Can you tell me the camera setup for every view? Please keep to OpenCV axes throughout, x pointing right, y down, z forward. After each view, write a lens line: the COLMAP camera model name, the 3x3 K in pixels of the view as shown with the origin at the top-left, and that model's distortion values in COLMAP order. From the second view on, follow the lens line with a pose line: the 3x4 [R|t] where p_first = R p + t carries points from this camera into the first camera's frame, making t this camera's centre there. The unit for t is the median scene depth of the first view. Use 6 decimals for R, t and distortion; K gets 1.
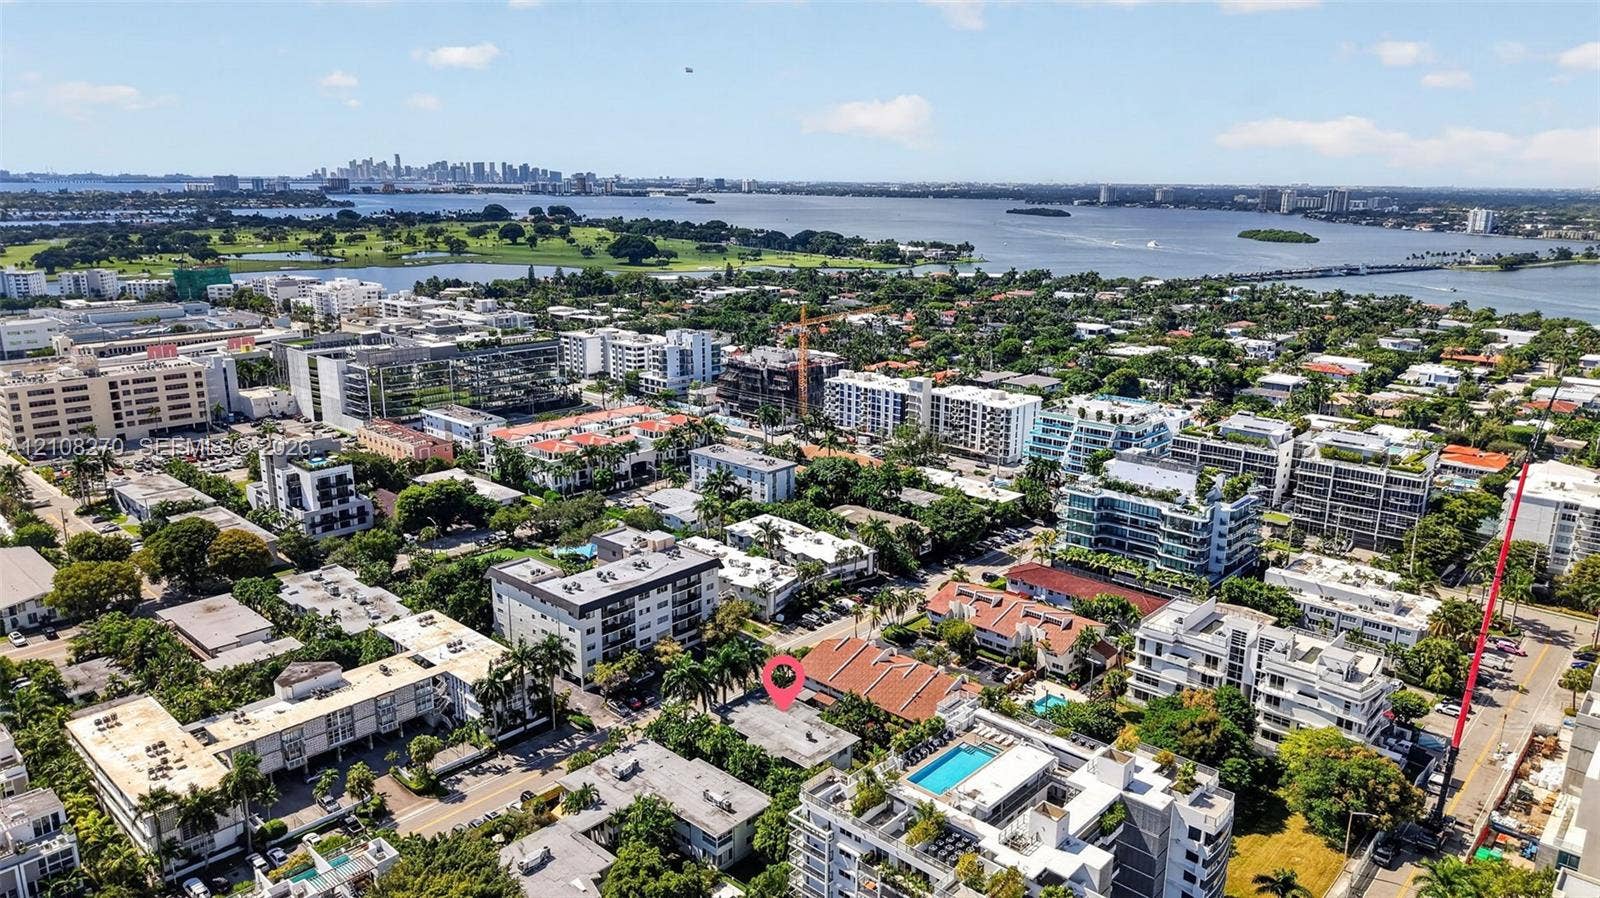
lens RADIAL K [[1067.0, 0, 801.1], [0, 1067.0, 449.0], [0, 0, 1]] dist [0.061494, -0.069500]
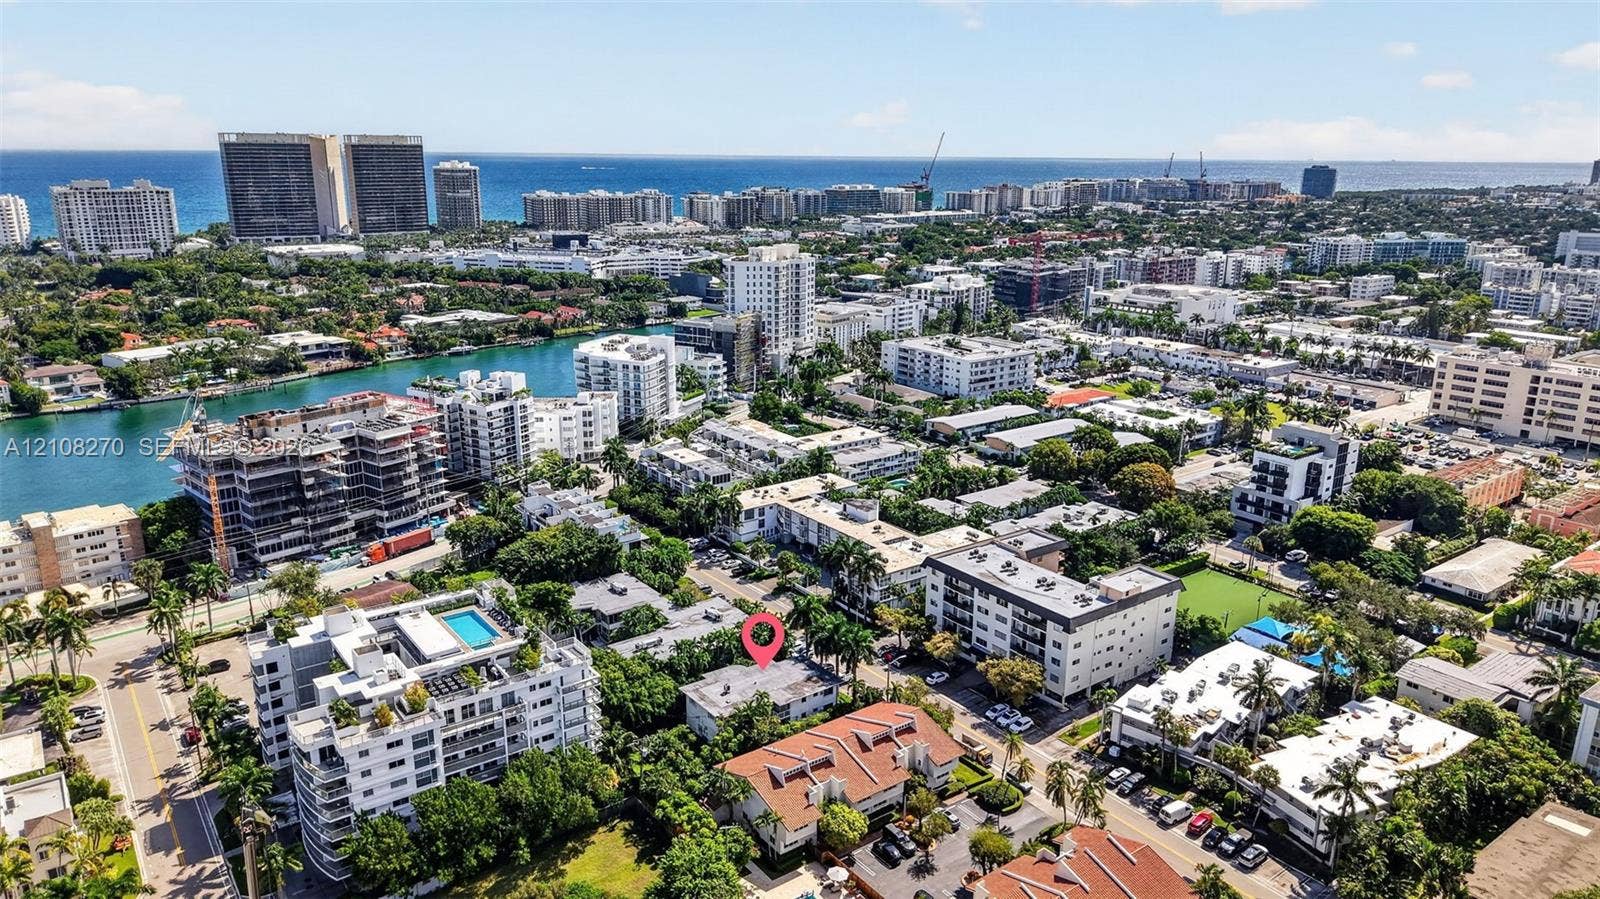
lens RADIAL K [[1067.0, 0, 801.1], [0, 1067.0, 449.5], [0, 0, 1]] dist [0.061494, -0.069500]
pose [[-0.188583, 0.258107, -0.947532, 0.789484], [-0.256111, 0.918530, 0.301180, -0.237087], [0.948073, 0.299471, -0.107115, 0.956660]]
